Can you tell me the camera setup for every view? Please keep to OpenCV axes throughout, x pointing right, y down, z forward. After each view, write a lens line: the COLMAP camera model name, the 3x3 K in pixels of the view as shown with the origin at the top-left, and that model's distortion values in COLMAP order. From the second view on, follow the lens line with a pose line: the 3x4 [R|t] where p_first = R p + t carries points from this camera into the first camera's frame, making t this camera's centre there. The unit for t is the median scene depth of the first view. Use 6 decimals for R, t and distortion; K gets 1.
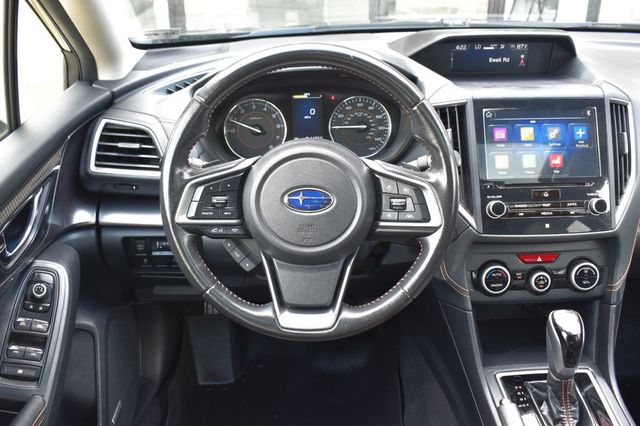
lens RADIAL K [[637.0, 0, 320.8], [0, 637.0, 217.2], [0, 0, 1]] dist [-0.082290, 0.000000]
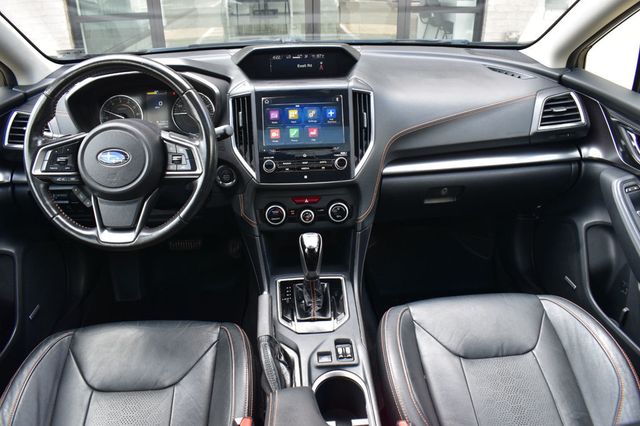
lens RADIAL K [[498.1, 0, 319.5], [0, 498.1, 214.7], [0, 0, 1]] dist [-0.097613, 0.012103]
pose [[0.999450, -0.014048, 0.030051, 0.347383], [0.013103, 0.999420, 0.031418, 0.063747], [-0.030475, -0.031007, 0.999054, -0.152868]]
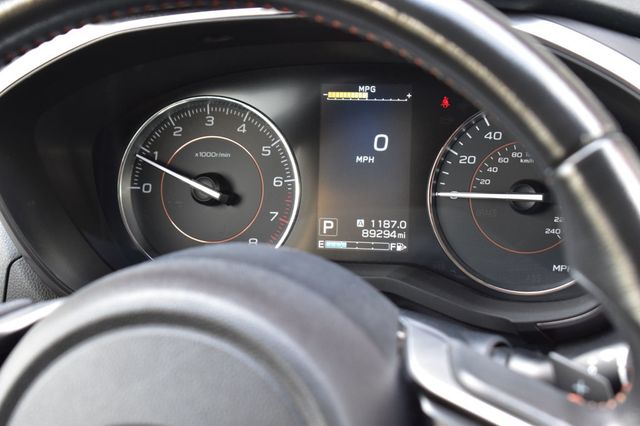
lens RADIAL K [[1478.8, 0, 318.8], [0, 1478.8, 213.1], [0, 0, 1]] dist [0.090386, 0.000000]
pose [[0.964532, 0.056076, -0.257940, 0.169913], [-0.077865, 0.994136, -0.075041, -0.079449], [0.252220, 0.092464, 0.963242, 0.300156]]
